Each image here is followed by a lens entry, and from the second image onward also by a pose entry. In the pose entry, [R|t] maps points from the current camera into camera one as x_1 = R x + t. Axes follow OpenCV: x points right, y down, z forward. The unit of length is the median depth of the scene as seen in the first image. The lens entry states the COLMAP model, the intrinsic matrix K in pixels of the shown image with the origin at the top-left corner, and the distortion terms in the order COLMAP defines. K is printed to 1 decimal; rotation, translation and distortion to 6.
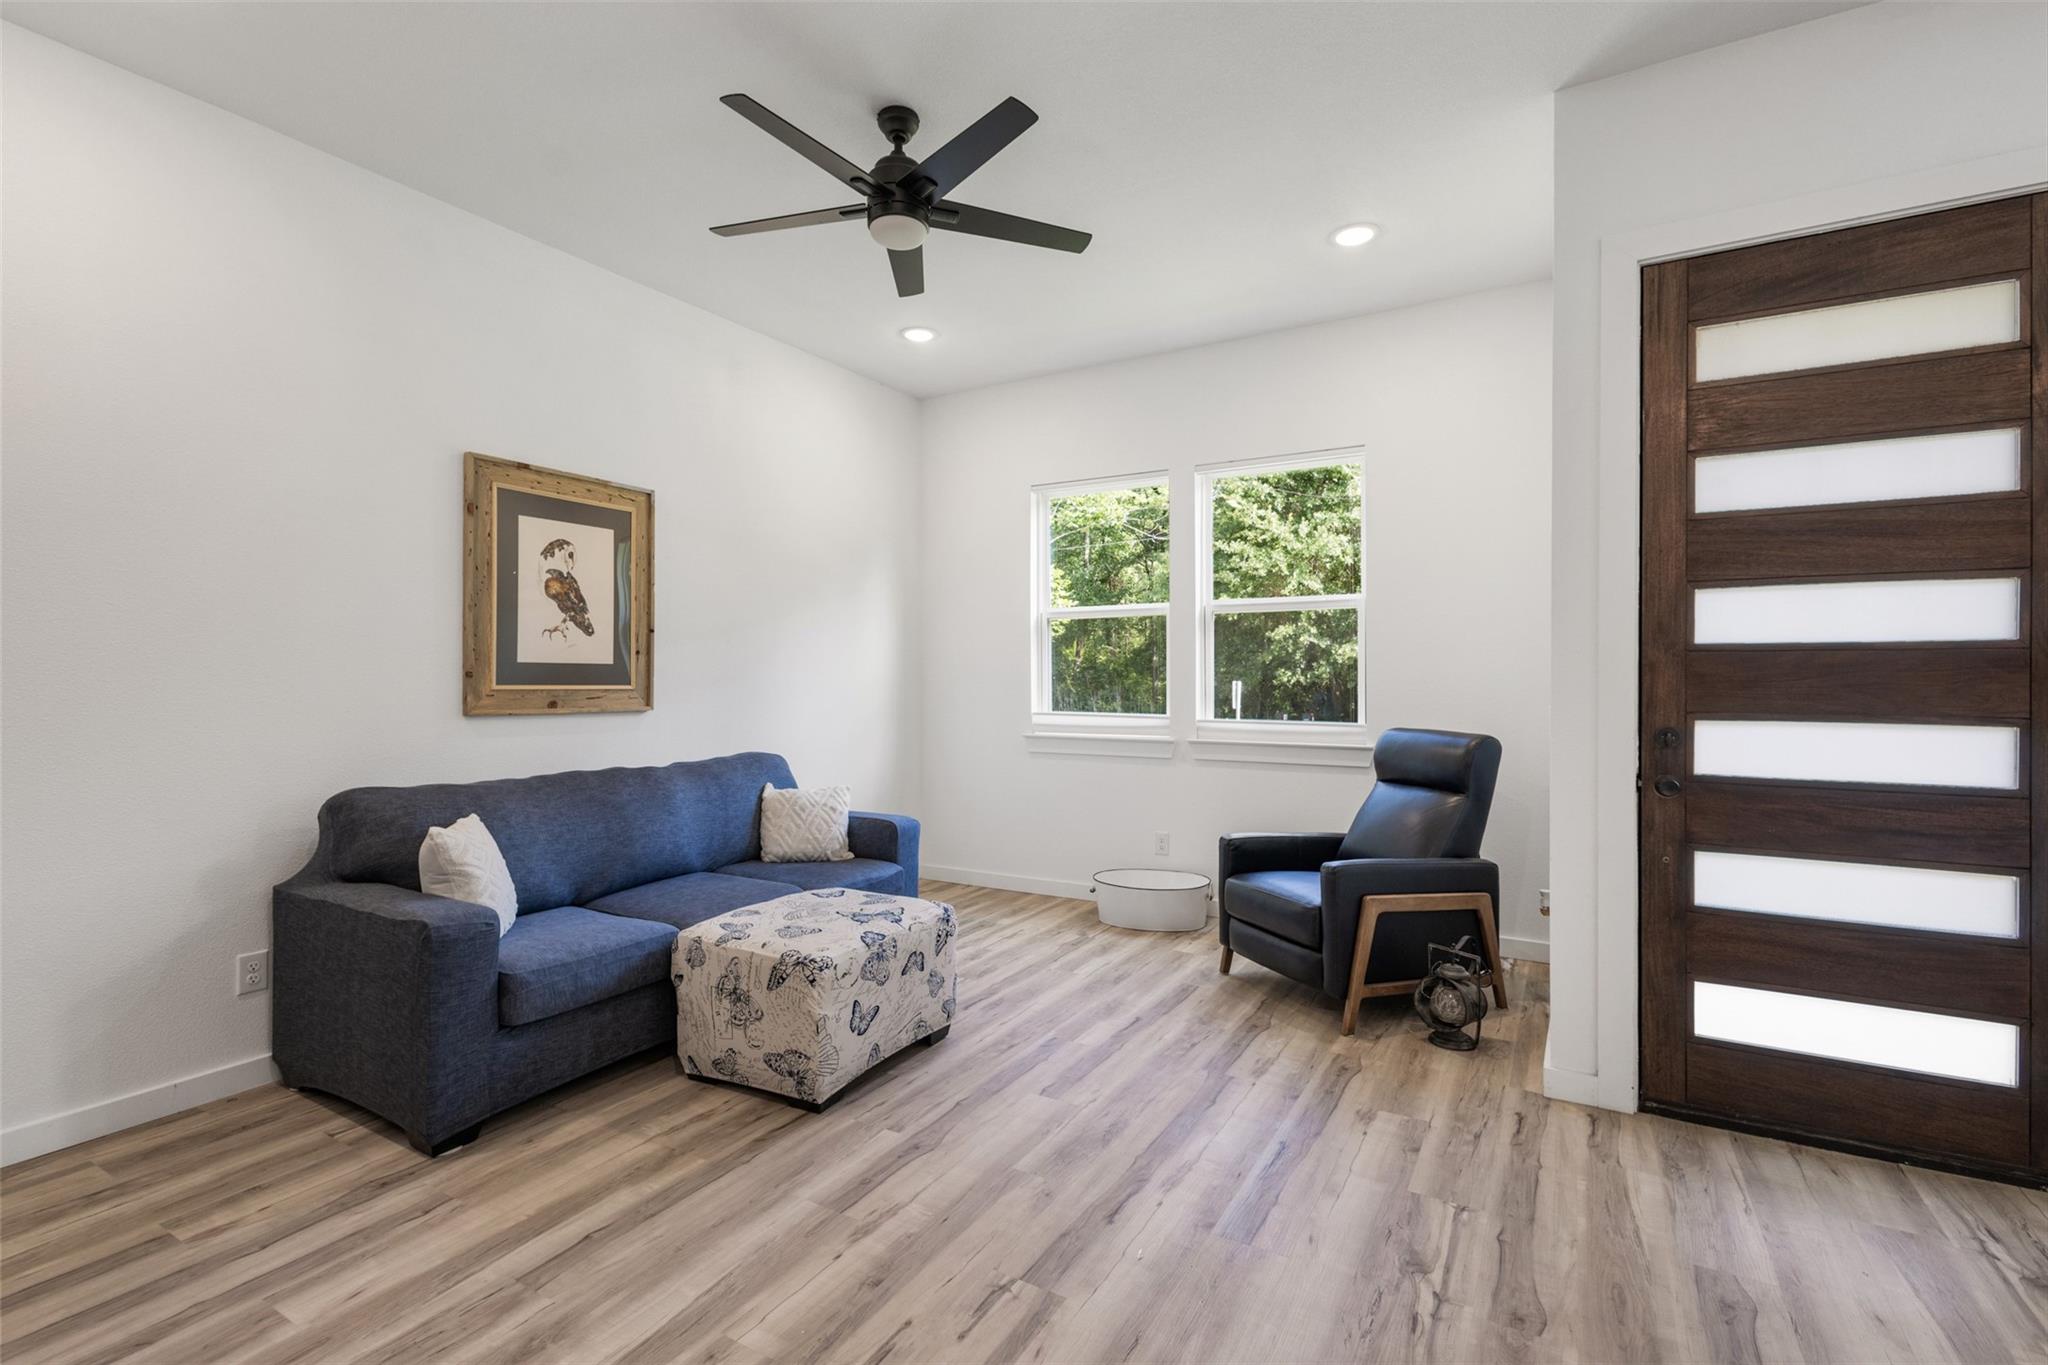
lens RADIAL K [[945.6, 0, 1025.3], [0, 945.6, 679.6], [0, 0, 1]] dist [-0.000240, 0.000173]
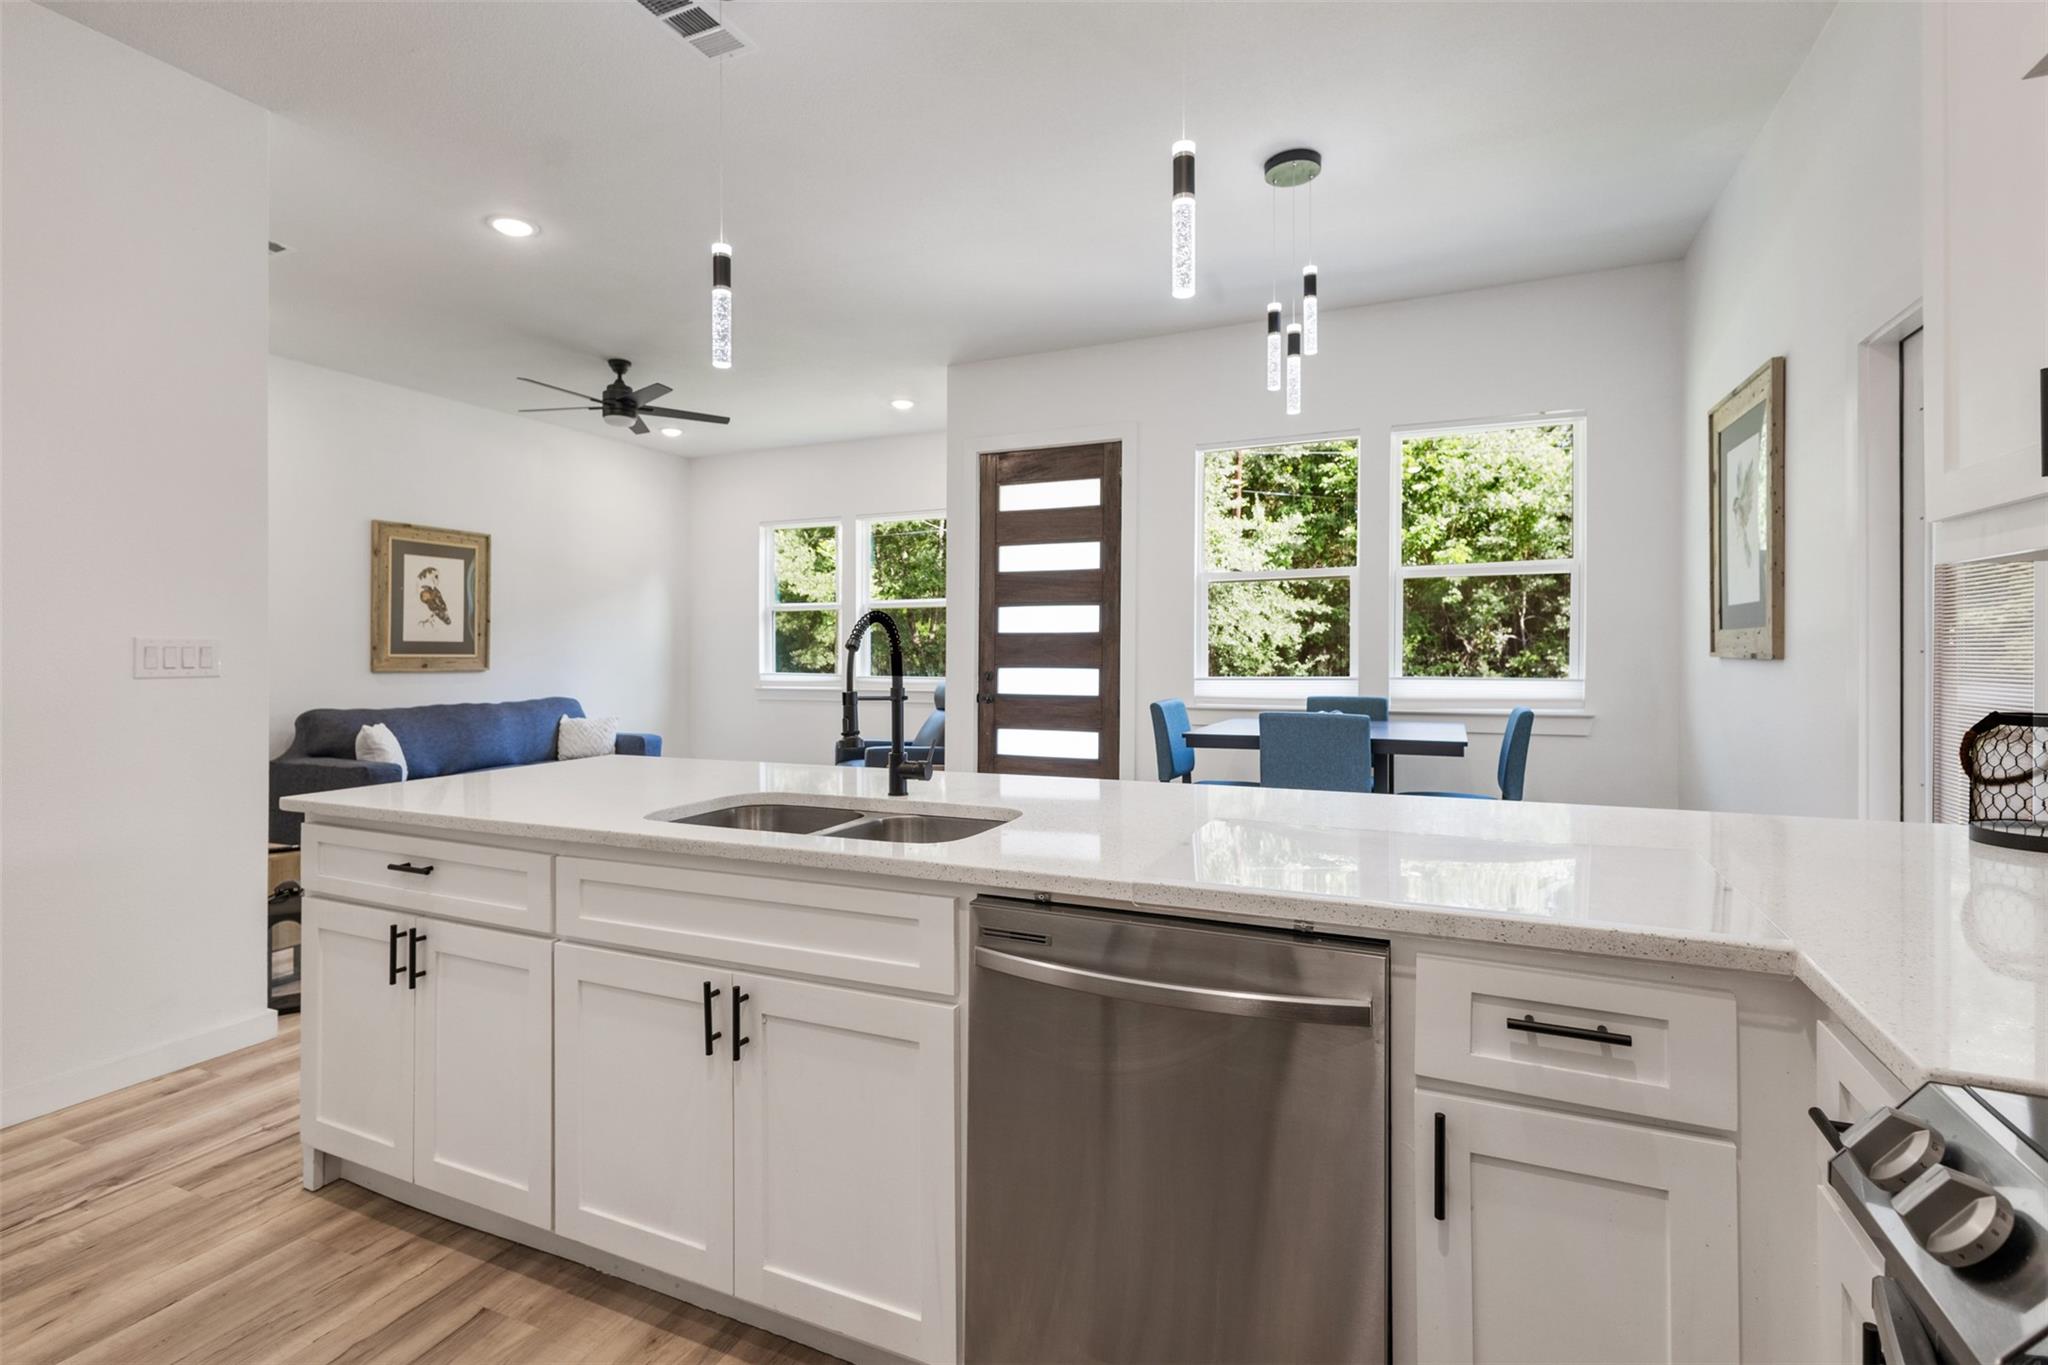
lens RADIAL K [[945.6, 0, 1025.8], [0, 945.6, 645.6], [0, 0, 1]] dist [-0.000240, 0.000173]
pose [[0.992222, -0.000891, 0.124474, 0.357345], [0.002046, 0.999956, -0.009149, 0.008253], [-0.124460, 0.009333, 0.992181, -0.814900]]
